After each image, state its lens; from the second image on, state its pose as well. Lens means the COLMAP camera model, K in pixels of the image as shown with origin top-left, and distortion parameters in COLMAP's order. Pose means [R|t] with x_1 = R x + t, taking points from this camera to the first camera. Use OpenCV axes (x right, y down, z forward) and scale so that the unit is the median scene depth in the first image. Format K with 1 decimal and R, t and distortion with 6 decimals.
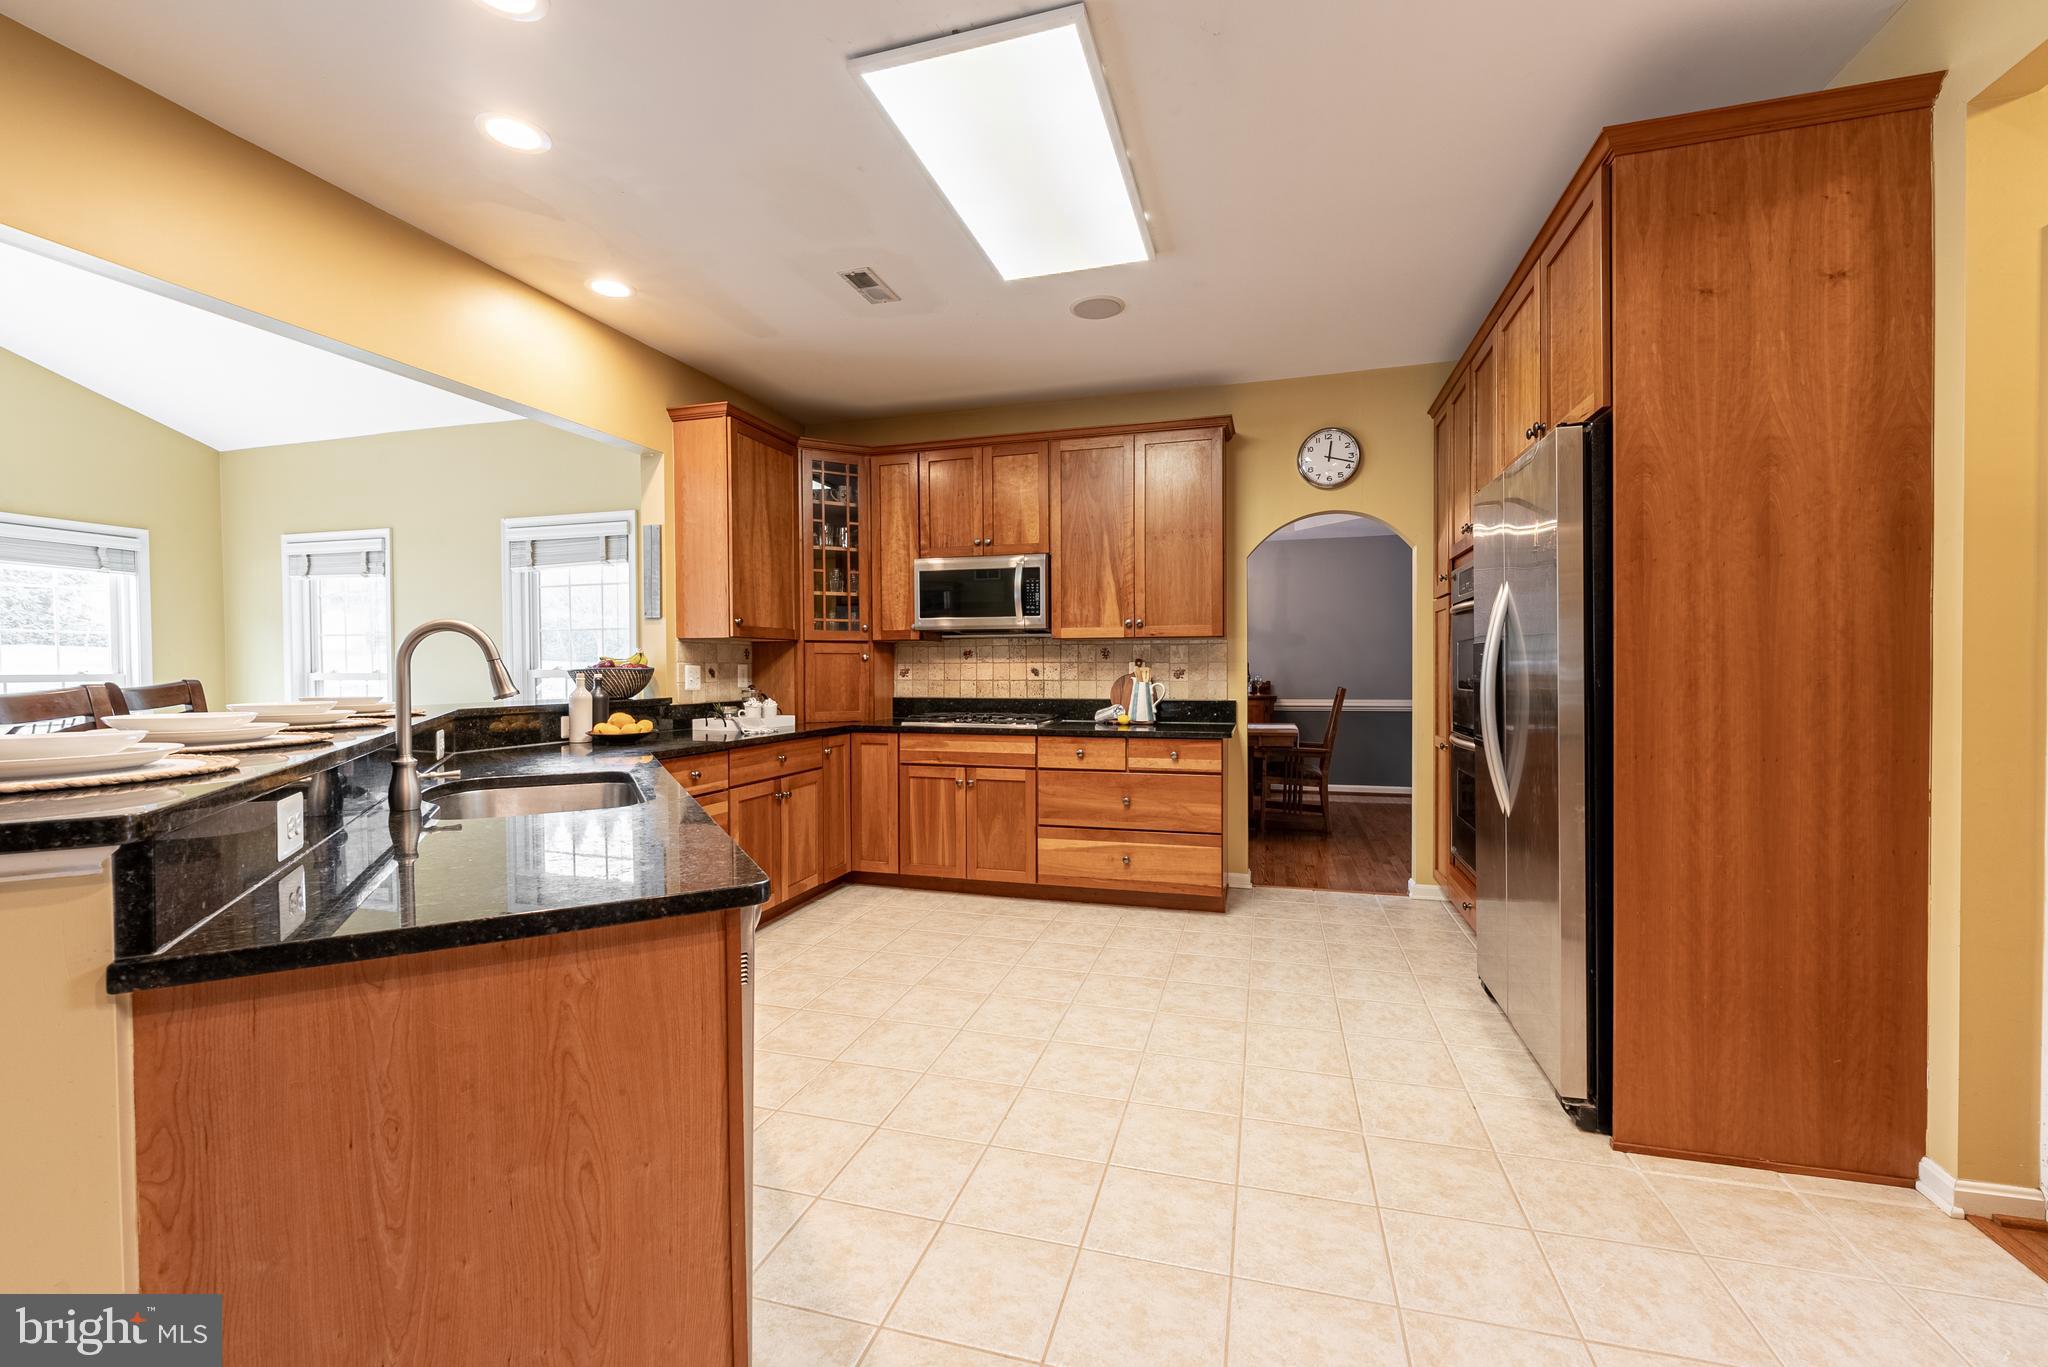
lens RADIAL K [[829.4, 0, 1029.1], [0, 829.4, 683.6], [0, 0, 1]] dist [0.001485, -0.002175]
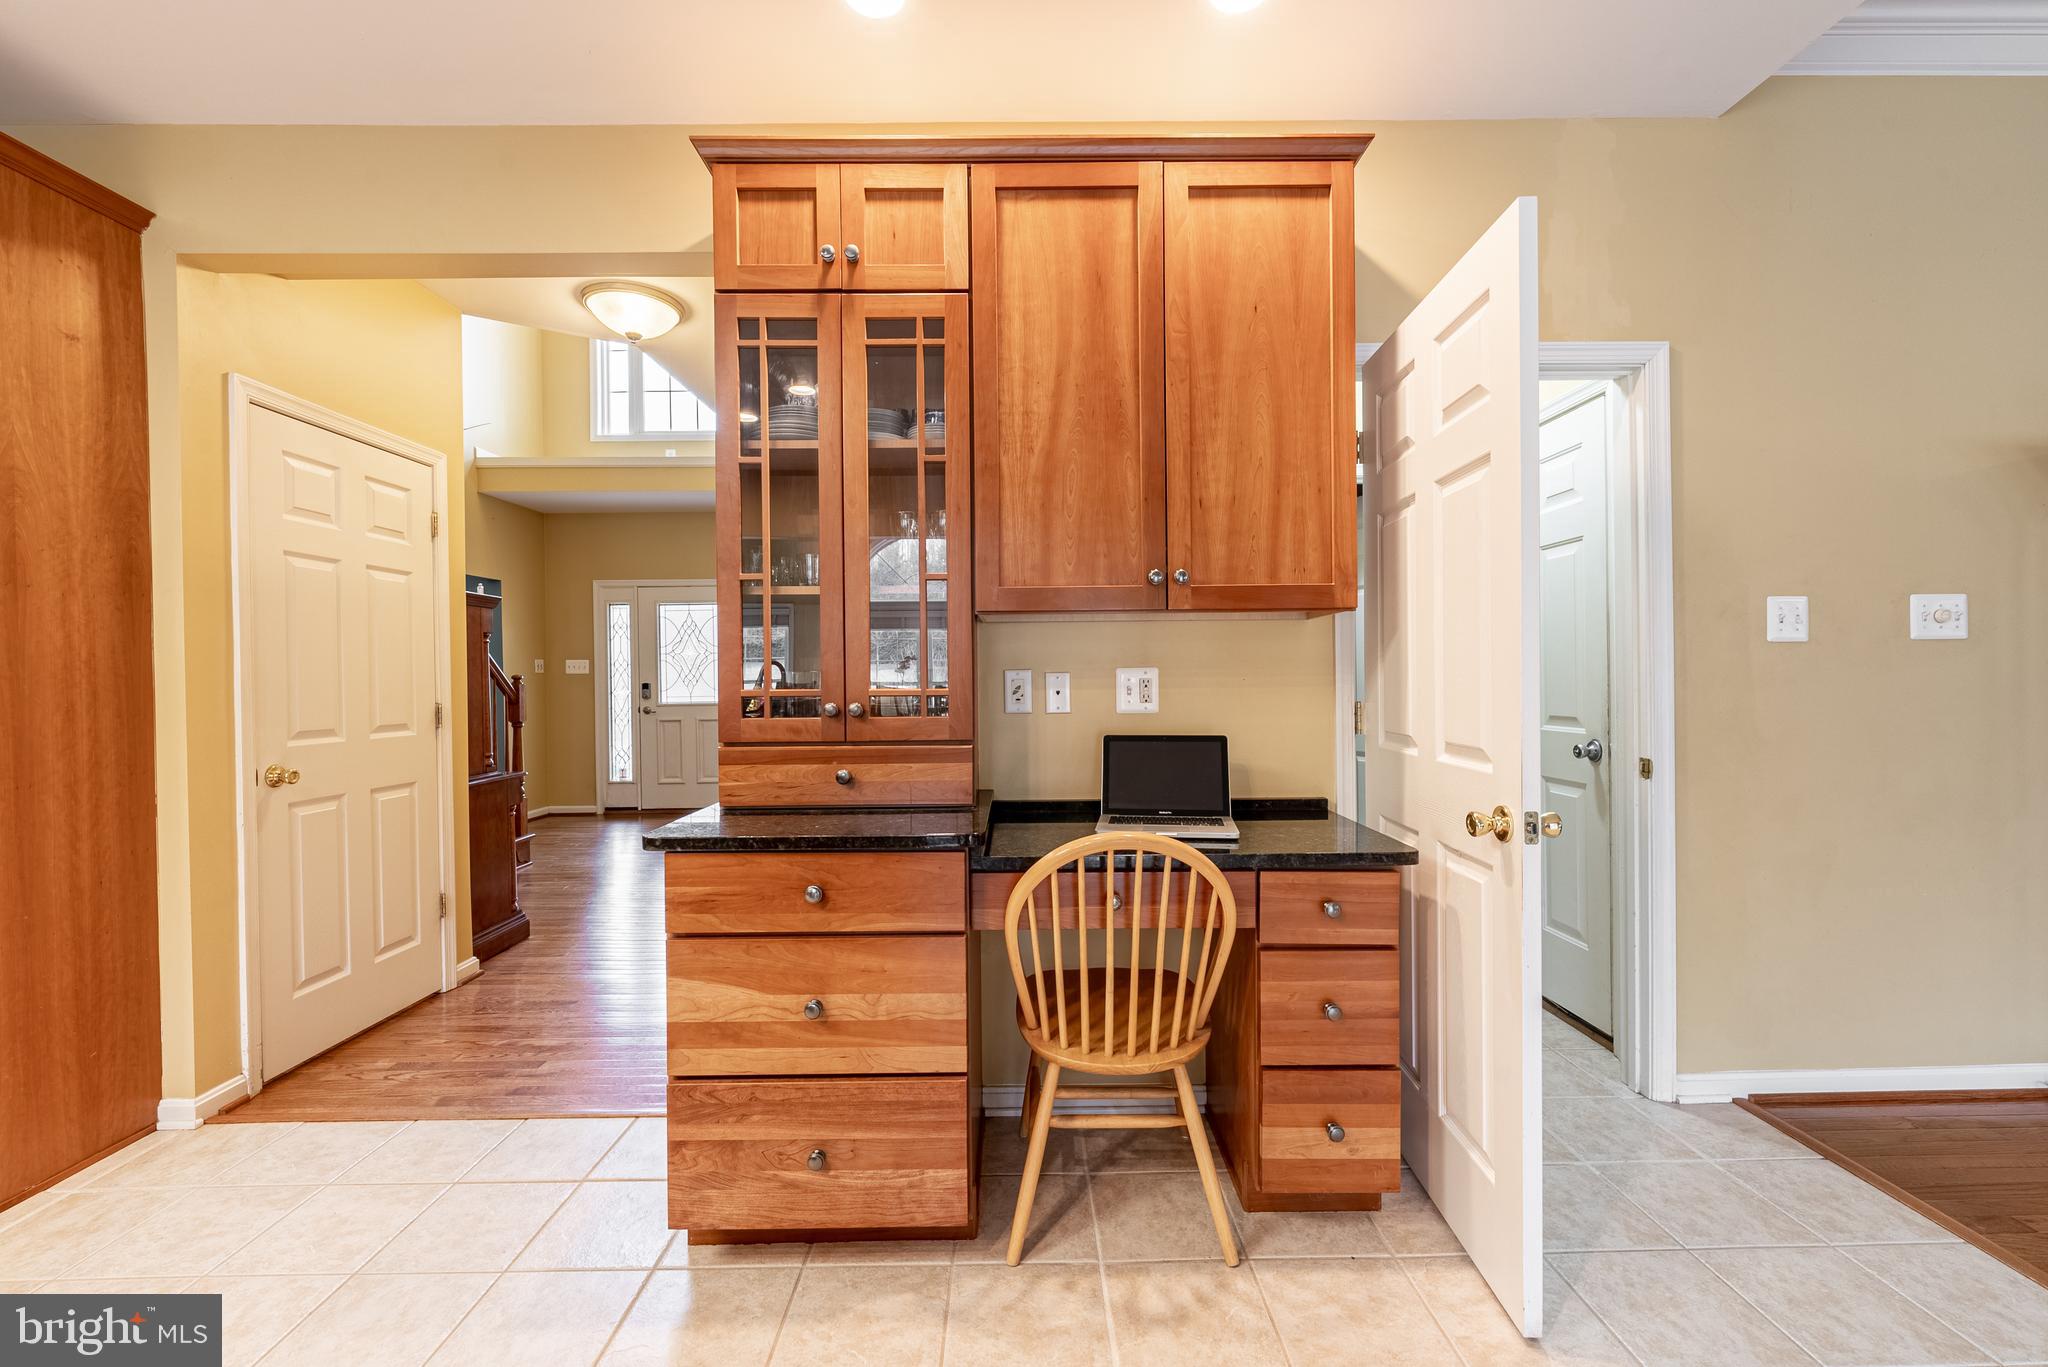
lens RADIAL K [[829.4, 0, 1020.0], [0, 829.4, 686.3], [0, 0, 1]] dist [0.001485, -0.002175]
pose [[-0.289349, 0.003940, 0.957216, -0.280280], [0.031773, 0.999480, 0.005491, 0.001650], [-0.956696, 0.032002, -0.289323, 0.084687]]
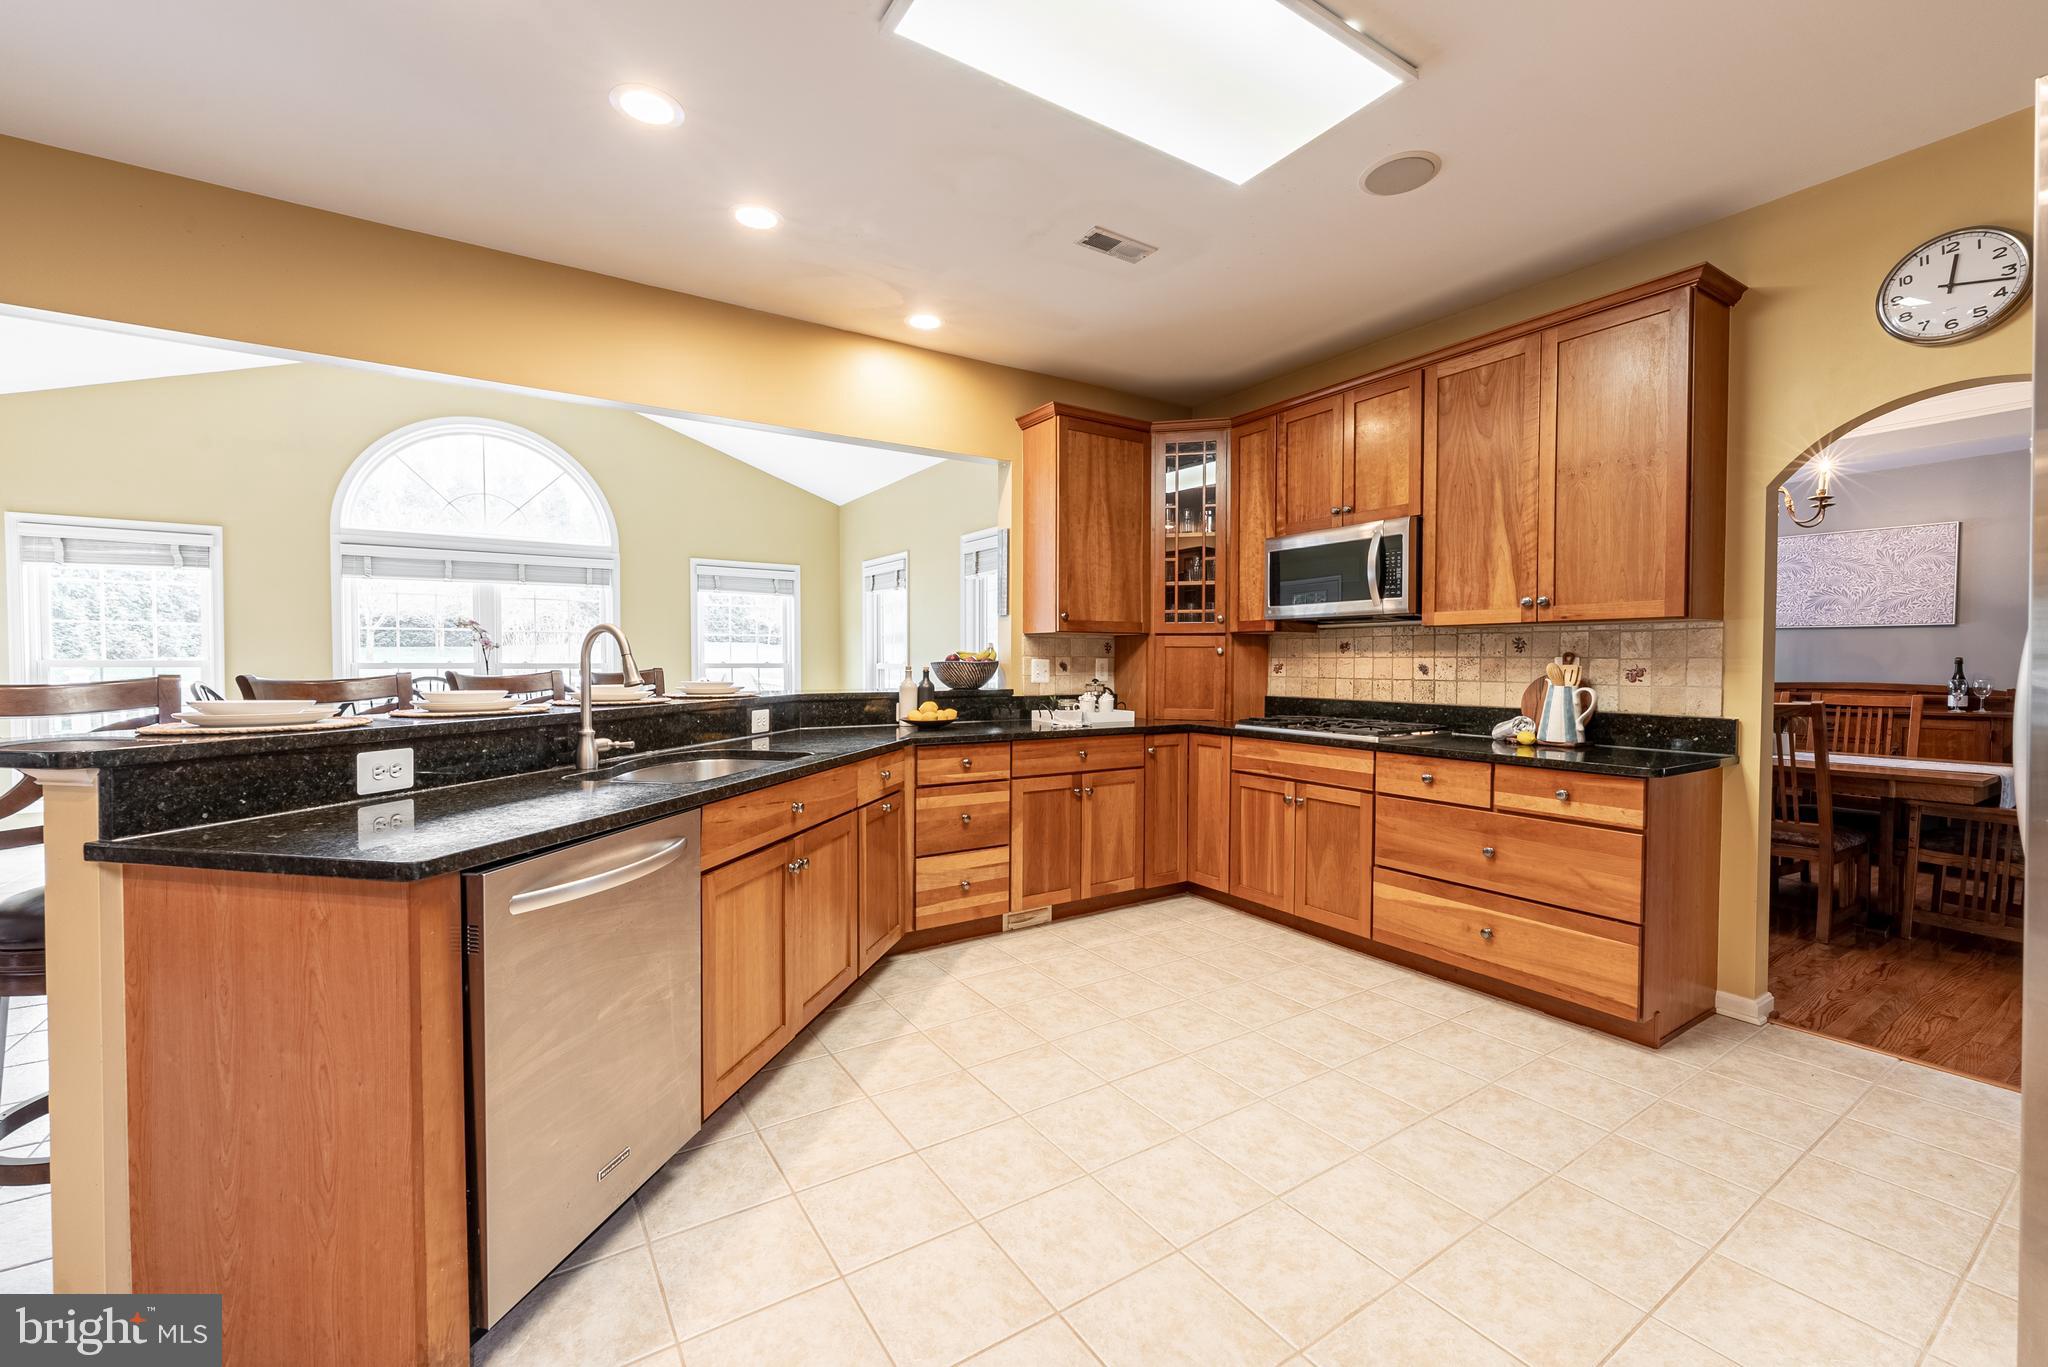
lens RADIAL K [[829.4, 0, 1028.9], [0, 829.4, 684.5], [0, 0, 1]] dist [0.001485, -0.002175]
pose [[0.758951, 0.024040, -0.650704, 0.385983], [-0.018106, 0.999711, 0.015815, -0.009014], [0.650896, -0.000221, 0.759167, 0.275836]]
